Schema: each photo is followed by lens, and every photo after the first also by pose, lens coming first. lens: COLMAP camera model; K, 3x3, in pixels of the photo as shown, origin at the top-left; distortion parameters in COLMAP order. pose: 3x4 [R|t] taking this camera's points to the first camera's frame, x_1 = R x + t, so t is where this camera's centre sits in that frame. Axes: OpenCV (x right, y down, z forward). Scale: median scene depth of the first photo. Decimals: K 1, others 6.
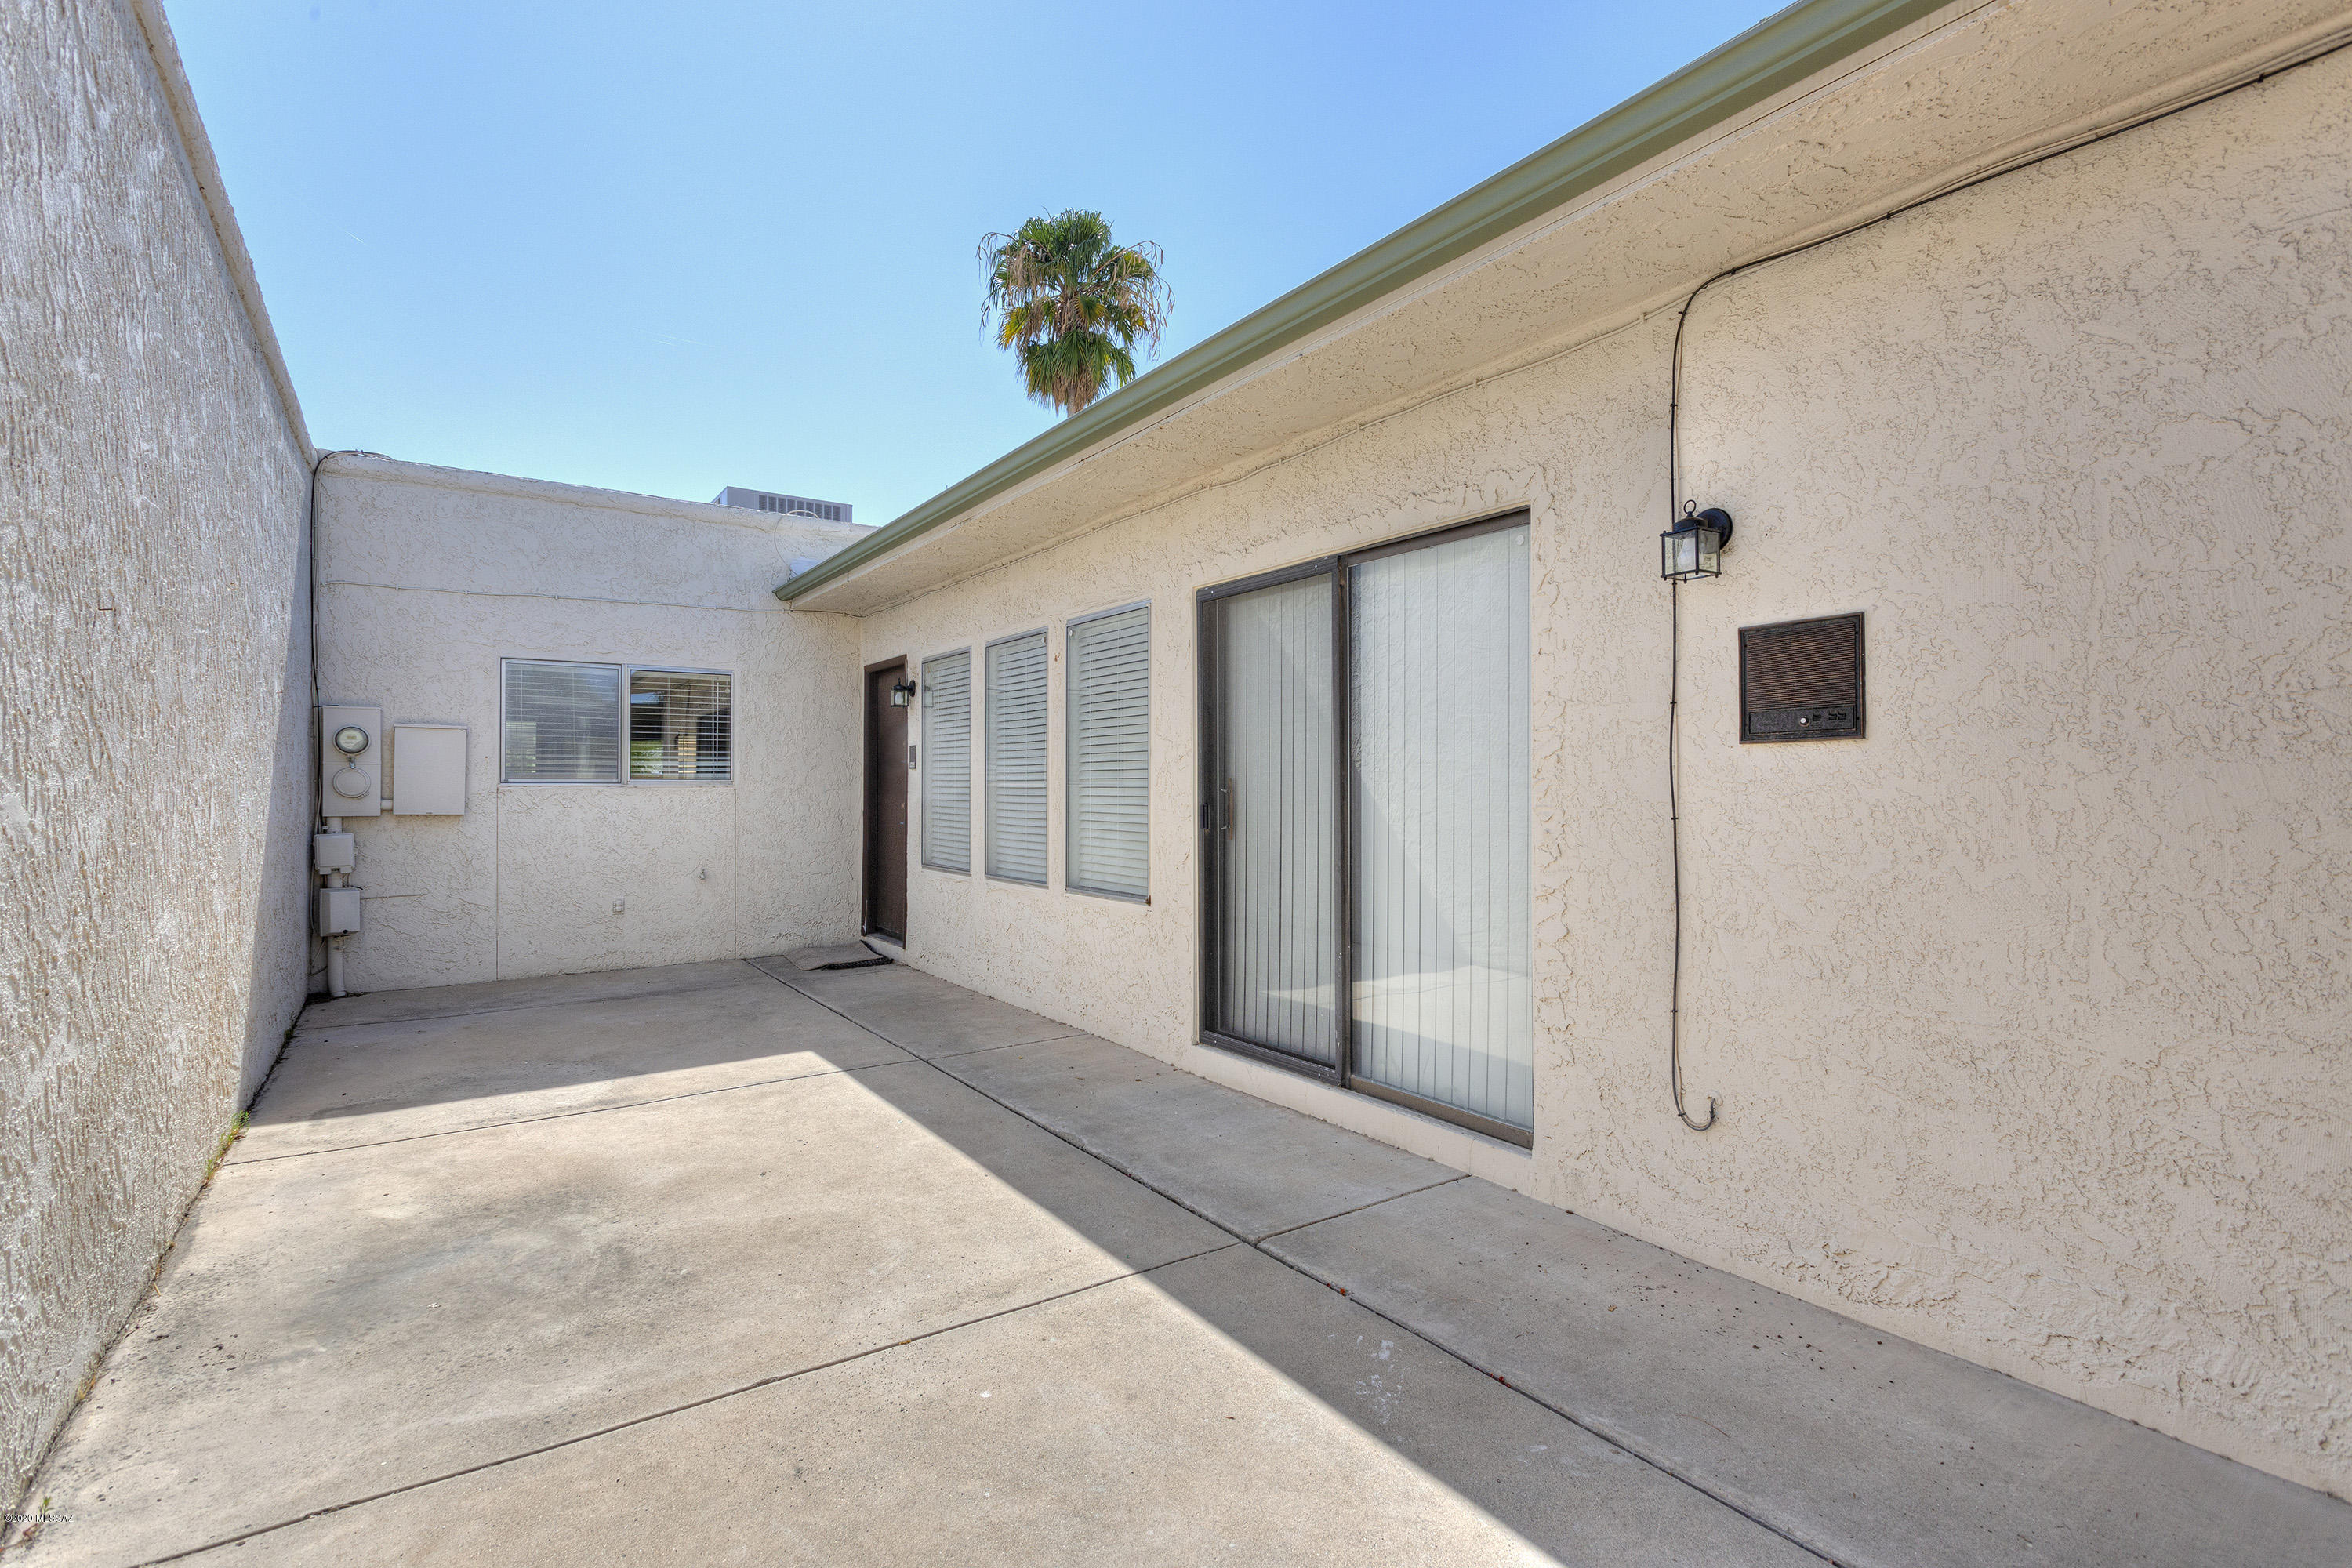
lens RADIAL K [[1114.4, 0, 1167.3], [0, 1114.4, 790.3], [0, 0, 1]] dist [-0.014986, -0.001068]
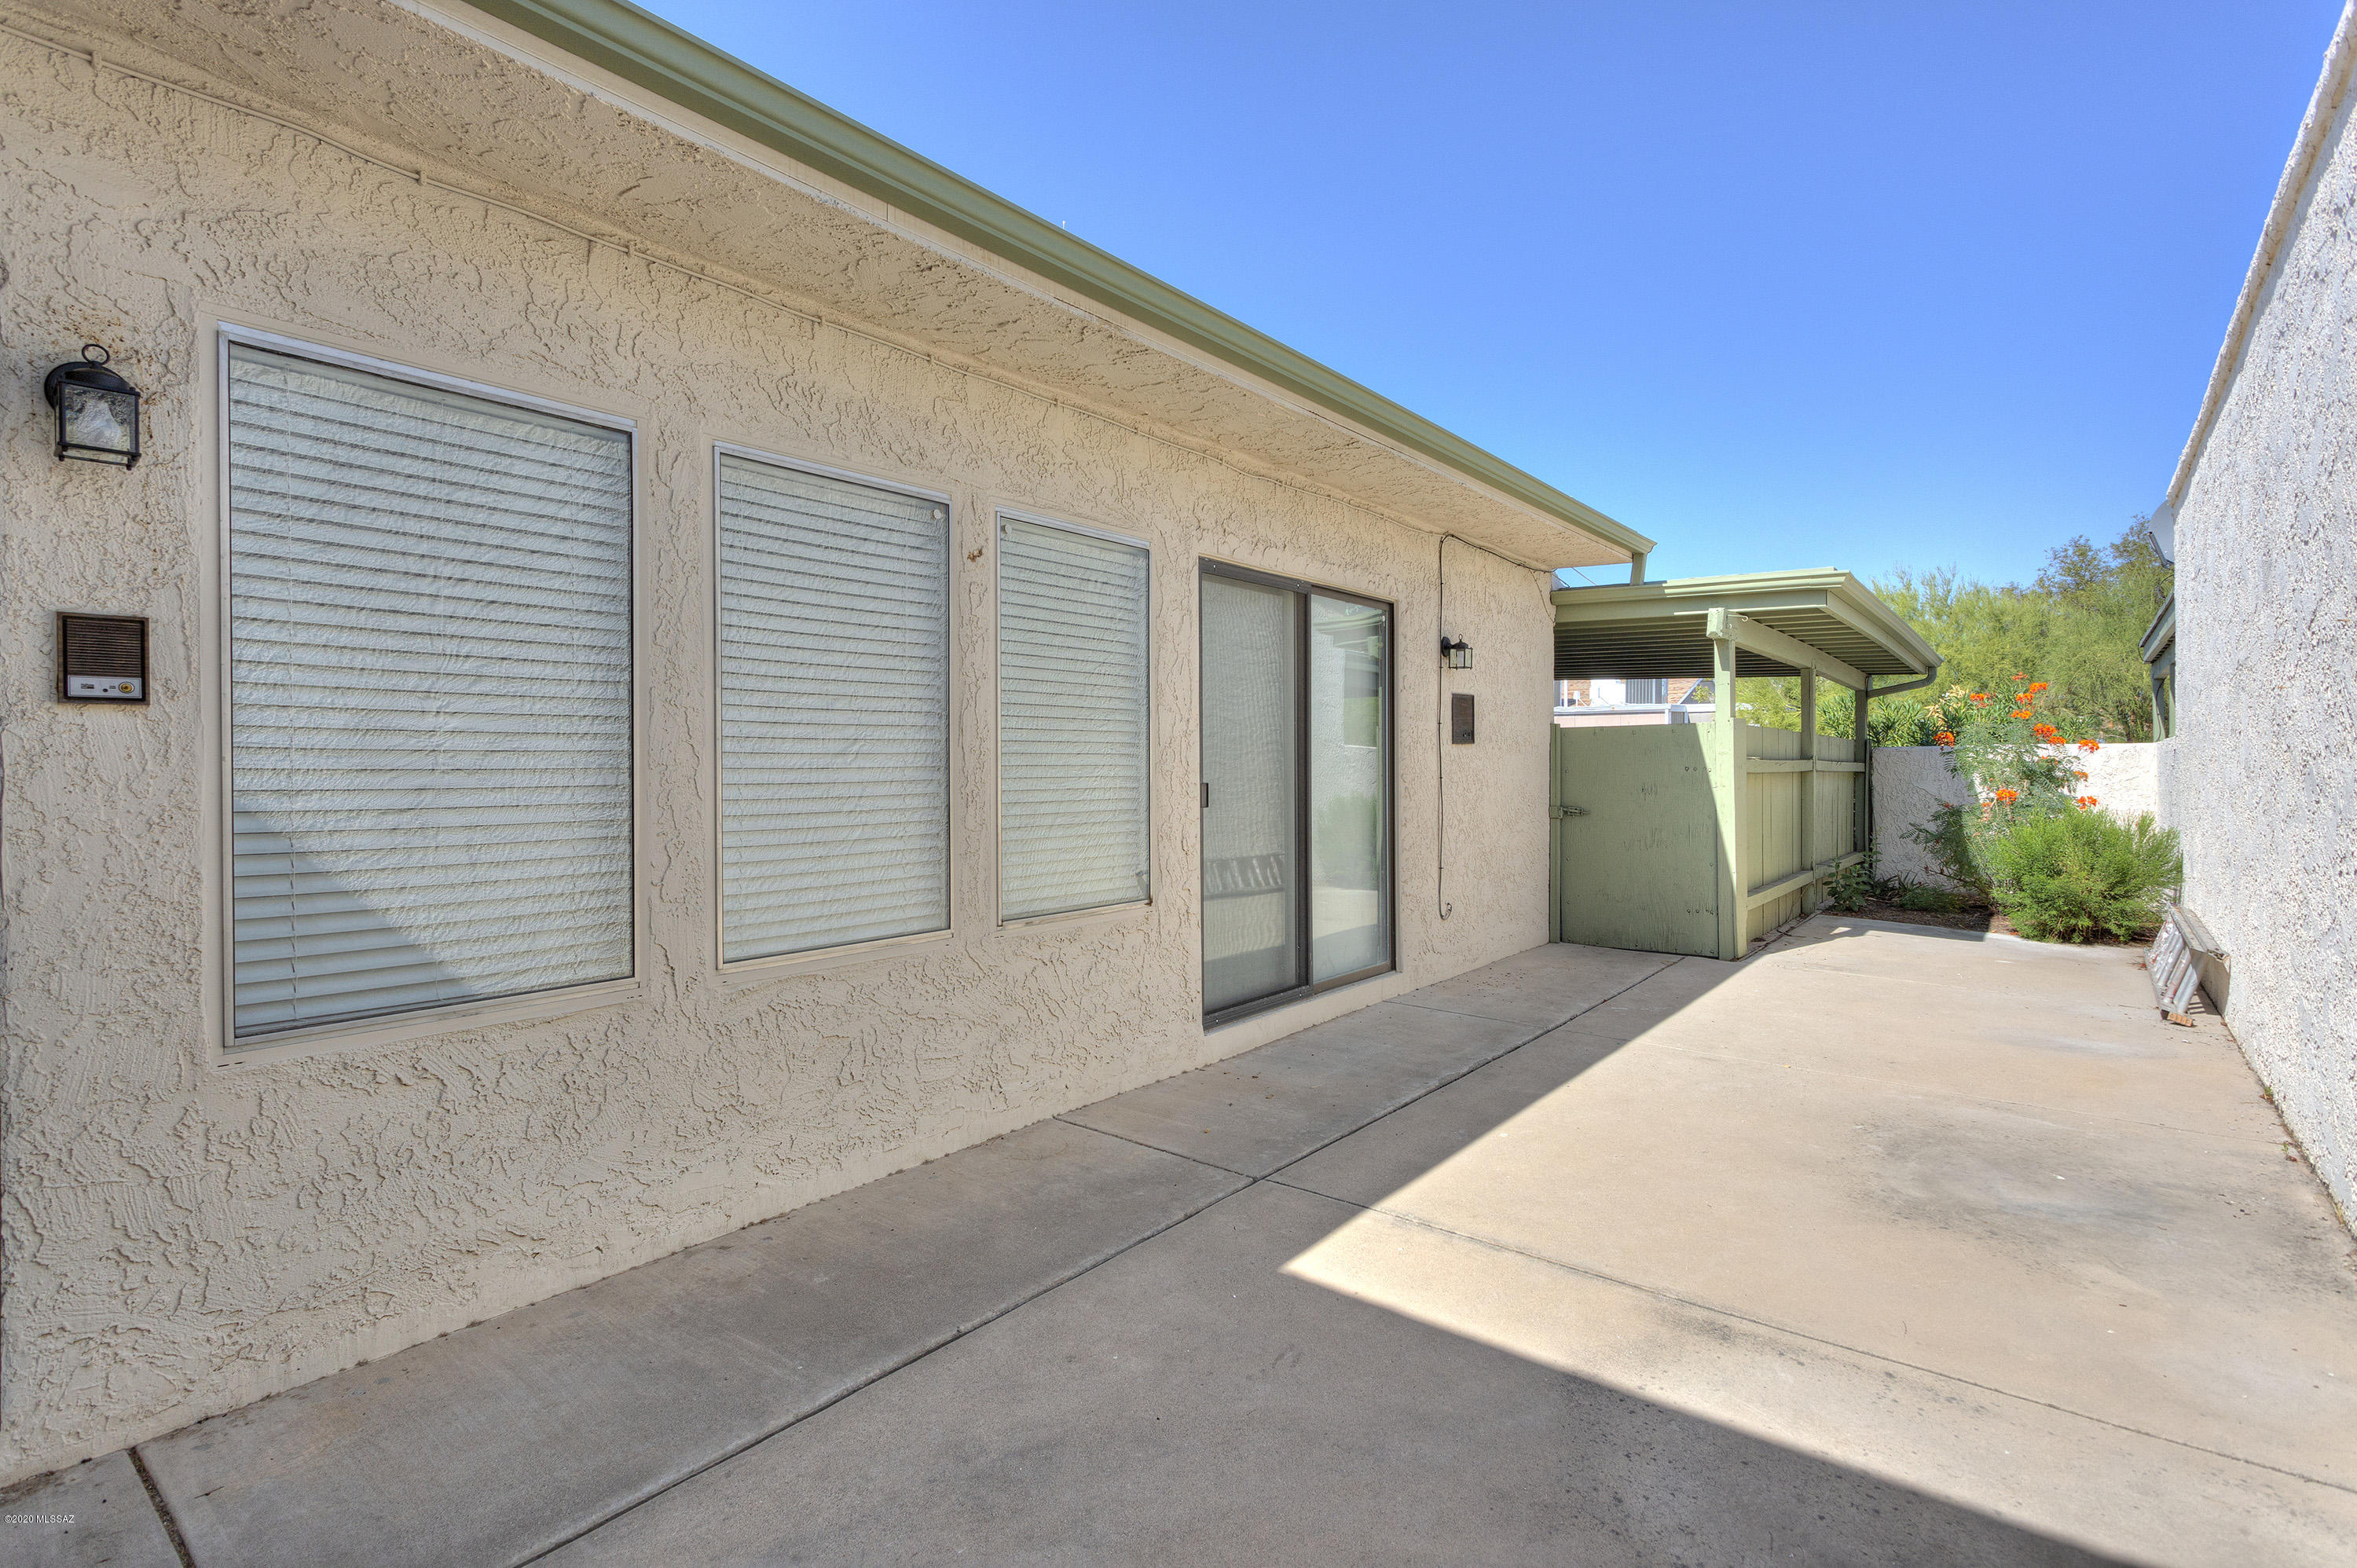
lens RADIAL K [[1116.7, 0, 1168.9], [0, 1116.7, 765.8], [0, 0, 1]] dist [-0.014986, -0.001068]
pose [[-0.297471, -0.000246, 0.954731, -1.117299], [0.008127, 0.999963, 0.002790, -0.005220], [-0.954696, 0.008589, -0.297458, 1.671880]]
